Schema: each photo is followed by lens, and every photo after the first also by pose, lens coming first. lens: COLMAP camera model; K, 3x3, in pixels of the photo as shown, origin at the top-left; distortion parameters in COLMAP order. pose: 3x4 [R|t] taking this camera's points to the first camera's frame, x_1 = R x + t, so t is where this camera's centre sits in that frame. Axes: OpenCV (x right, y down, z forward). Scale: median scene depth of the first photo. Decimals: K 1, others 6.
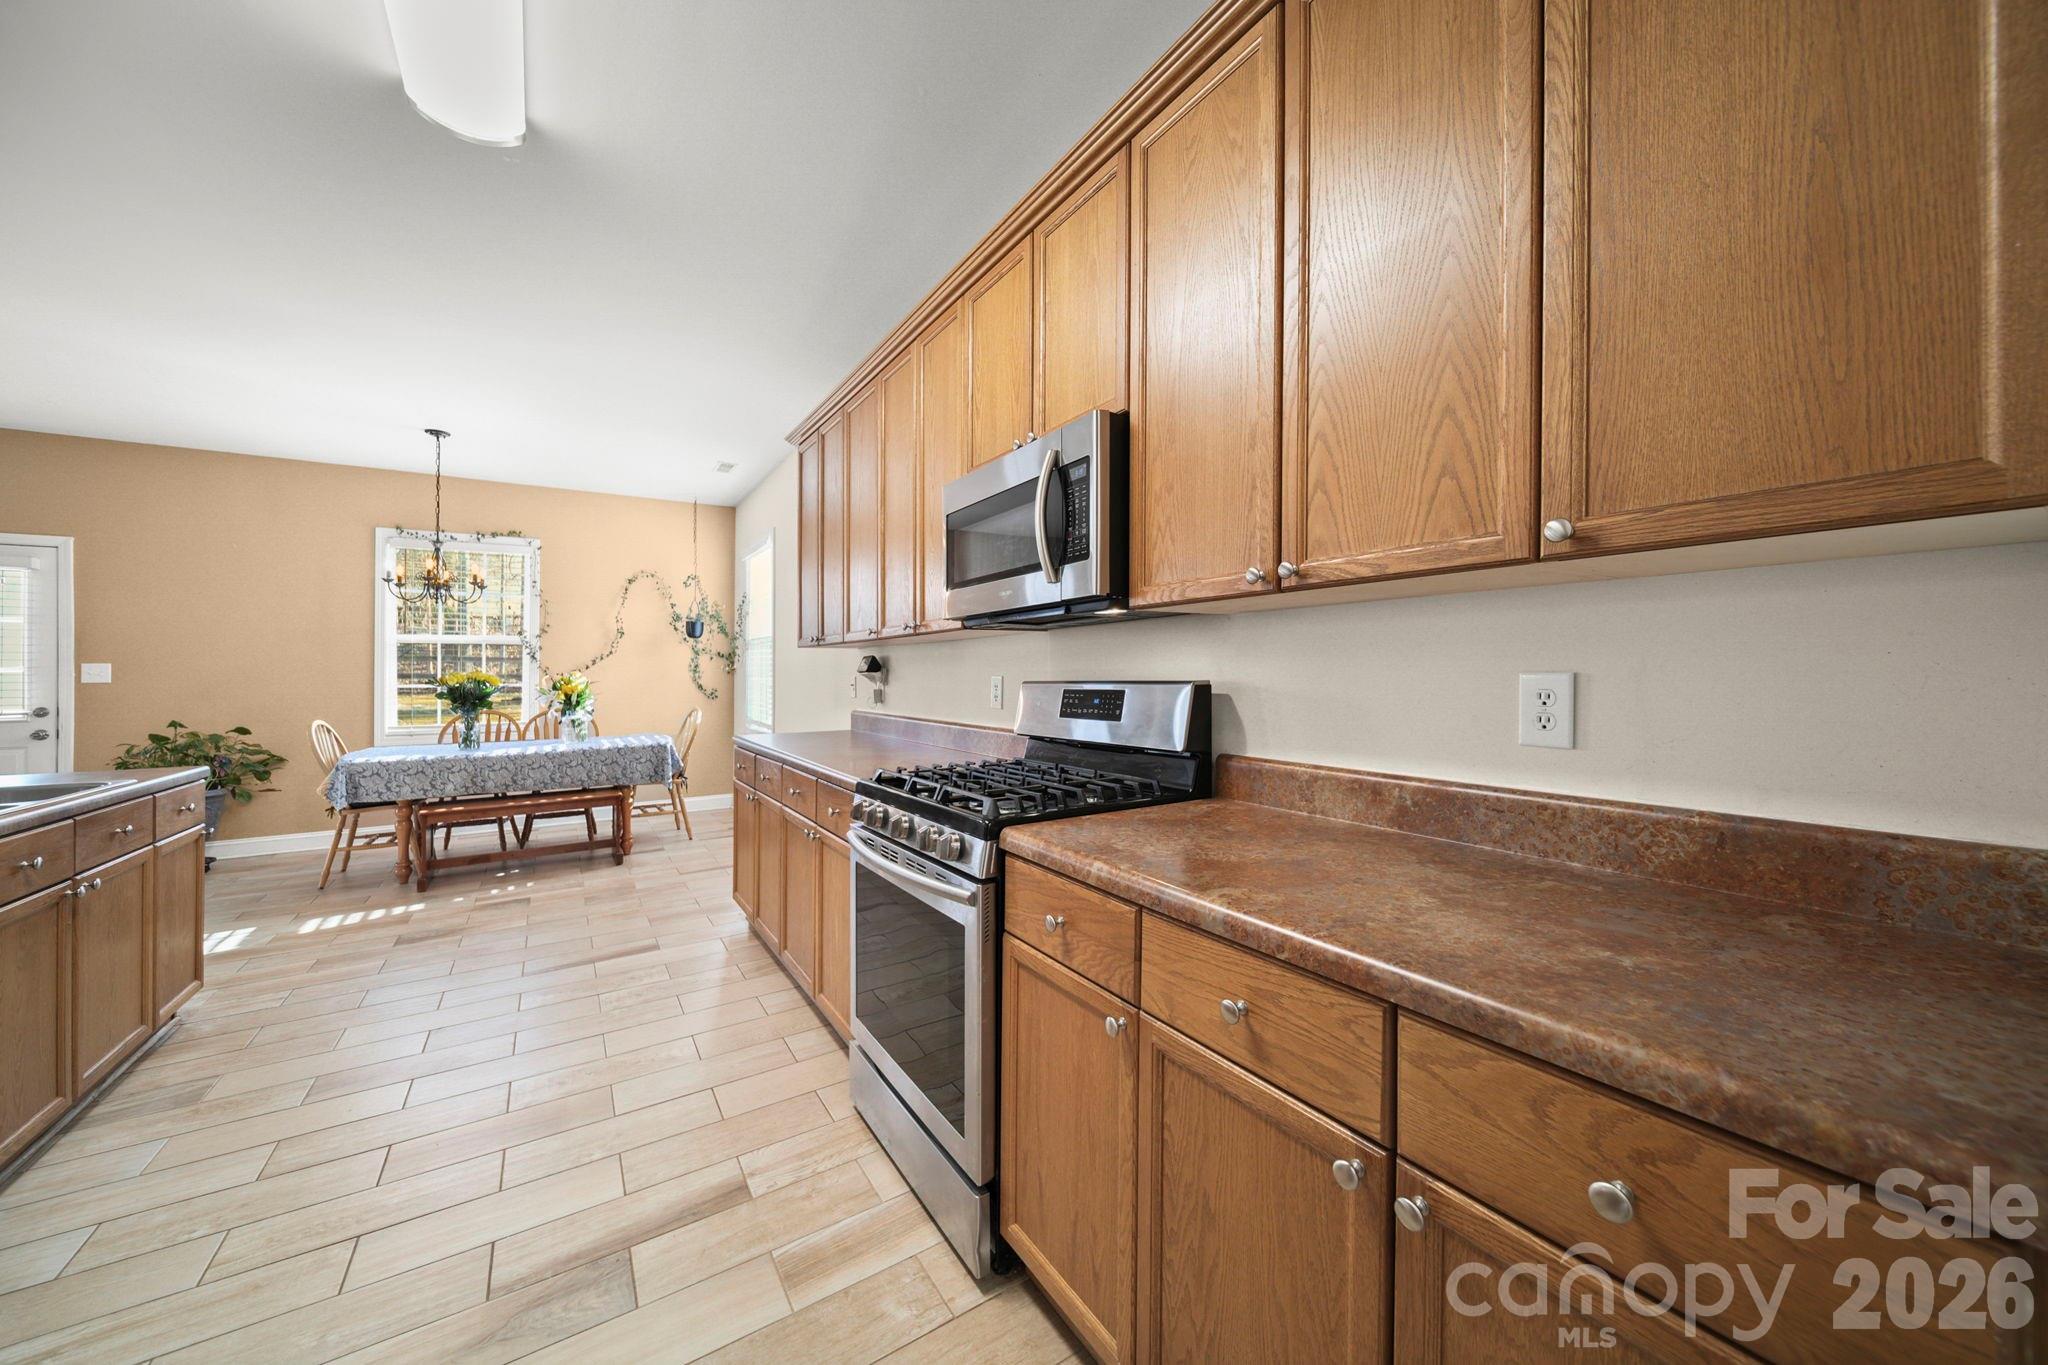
lens RADIAL K [[742.9, 0, 1027.2], [0, 742.9, 680.9], [0, 0, 1]] dist [0.002500, 0.000180]
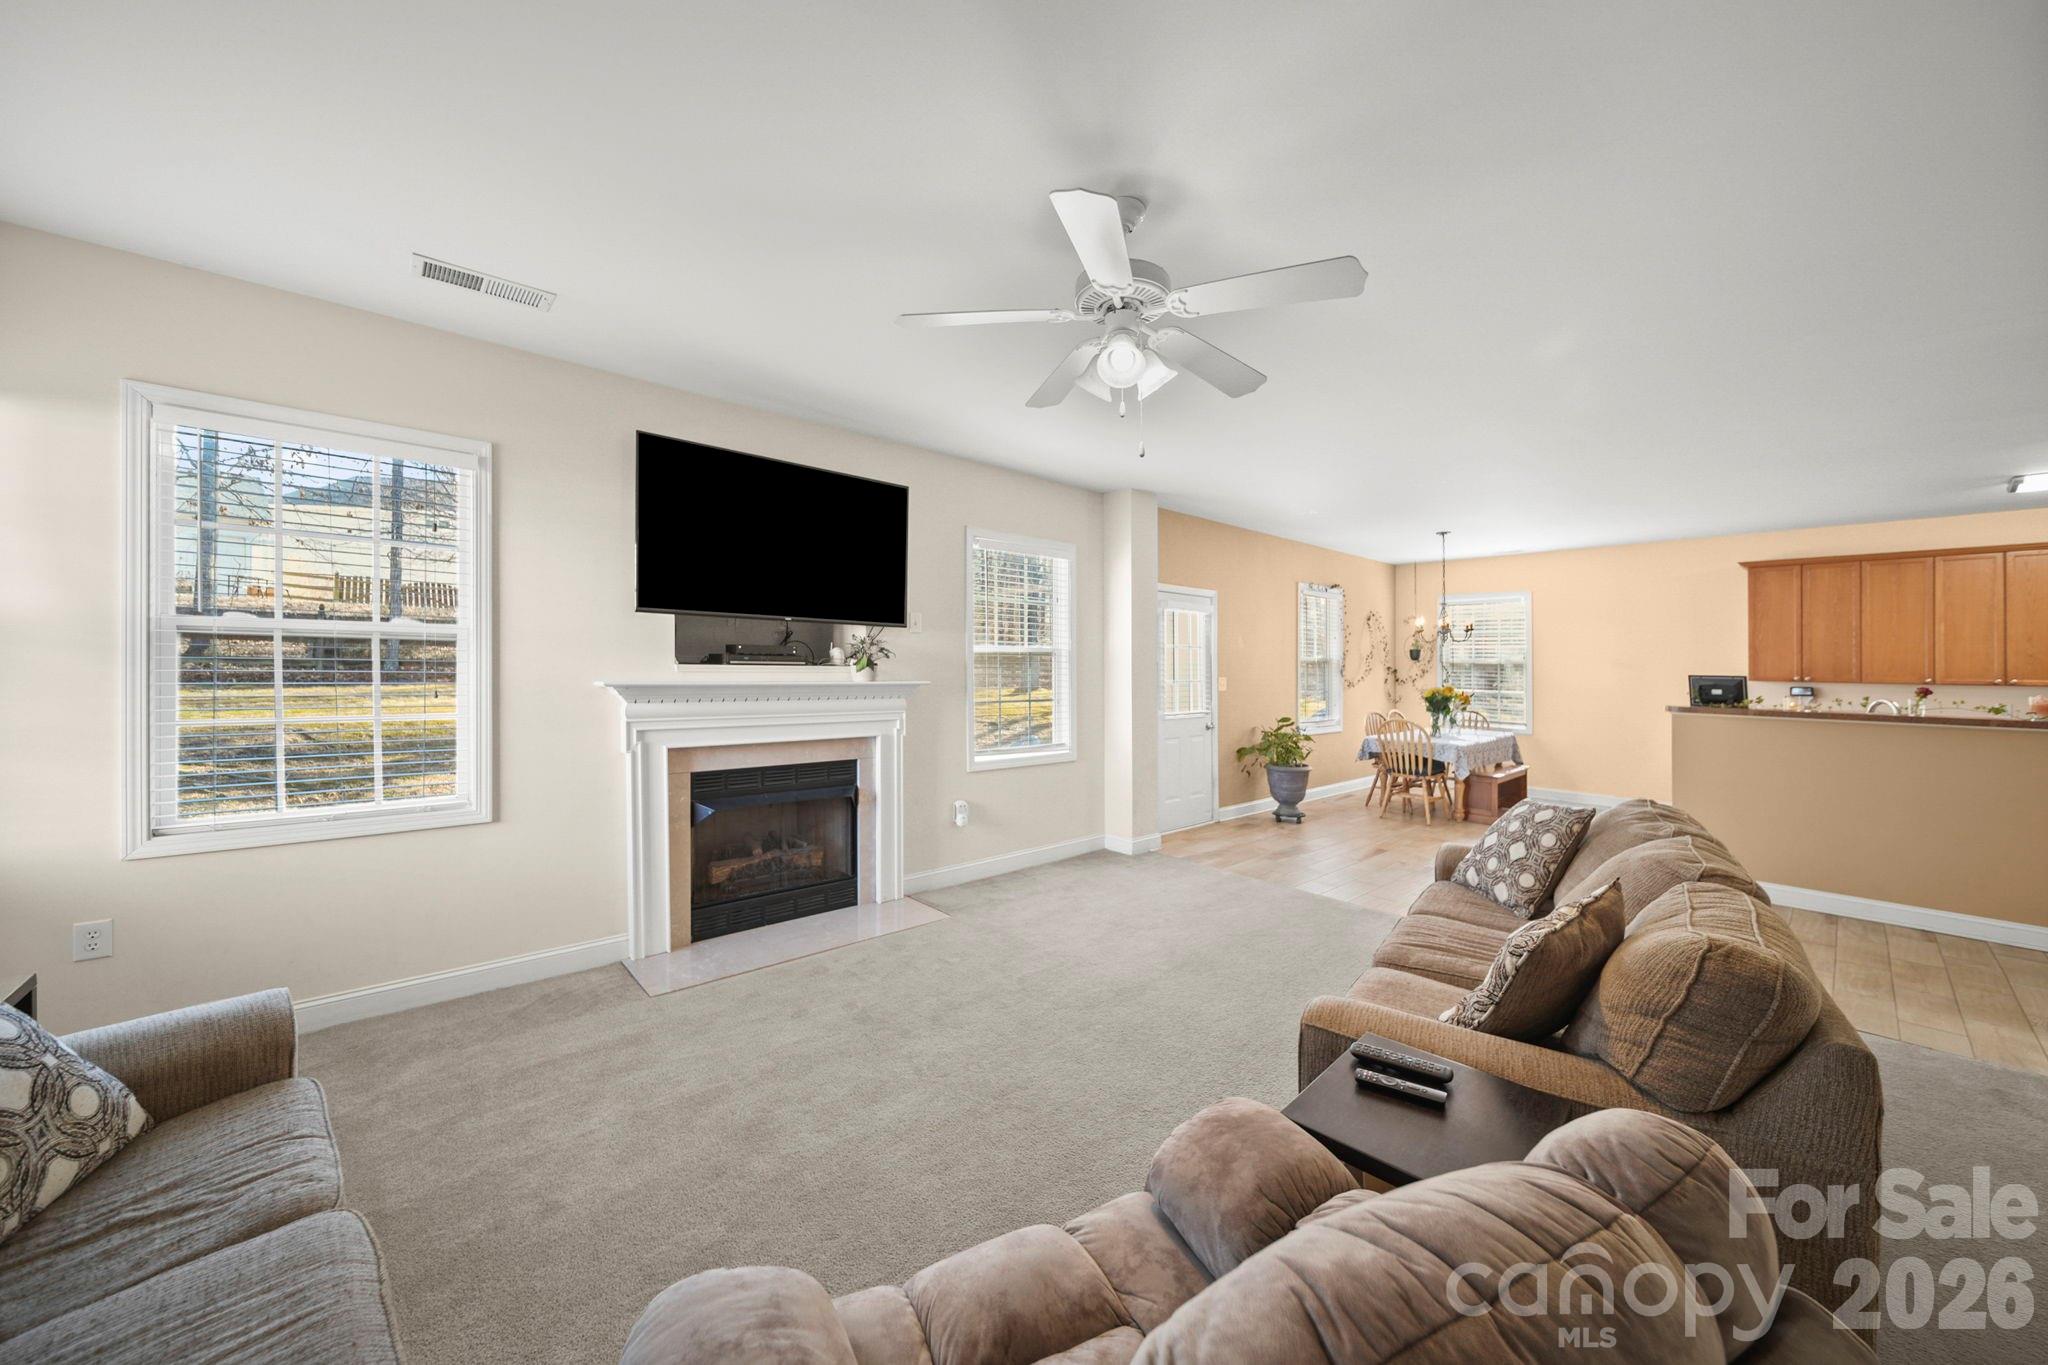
lens RADIAL K [[791.8, 0, 1016.2], [0, 791.8, 664.3], [0, 0, 1]] dist [-0.001514, -0.000132]
pose [[0.981828, 0.020284, 0.188685, -1.939451], [-0.018385, 0.999761, -0.011806, -0.024165], [-0.188879, 0.008123, 0.981967, -0.443689]]
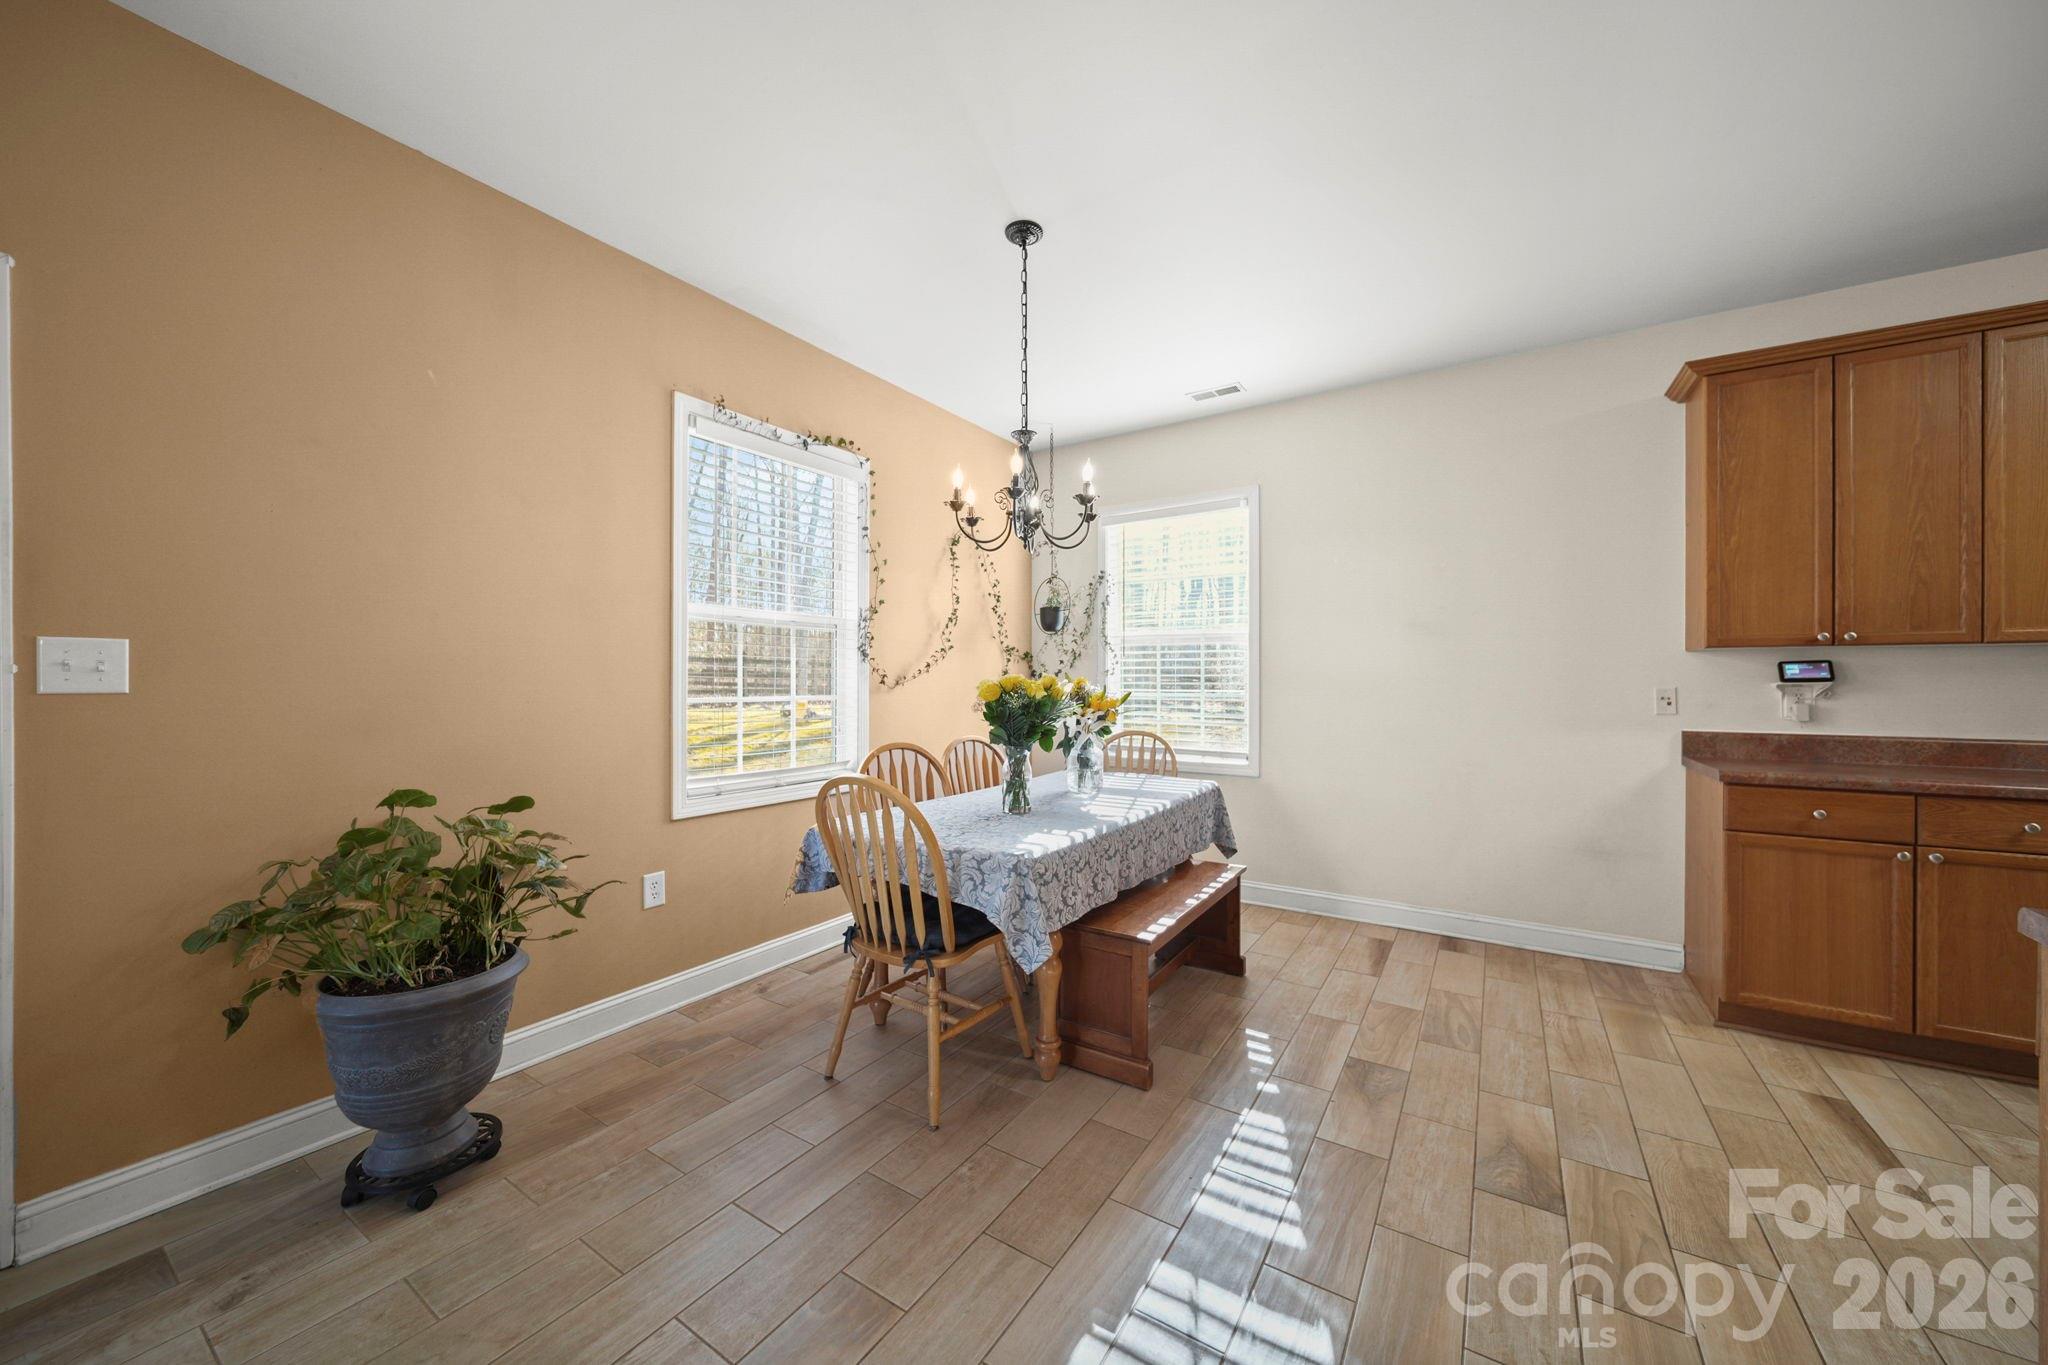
lens RADIAL K [[742.9, 0, 1028.3], [0, 742.9, 686.7], [0, 0, 1]] dist [0.002500, 0.000180]
pose [[0.905647, 0.004762, 0.424006, -0.995916], [-0.000862, 0.999956, -0.009391, 0.002678], [-0.424032, 0.008140, 0.905611, 0.495255]]
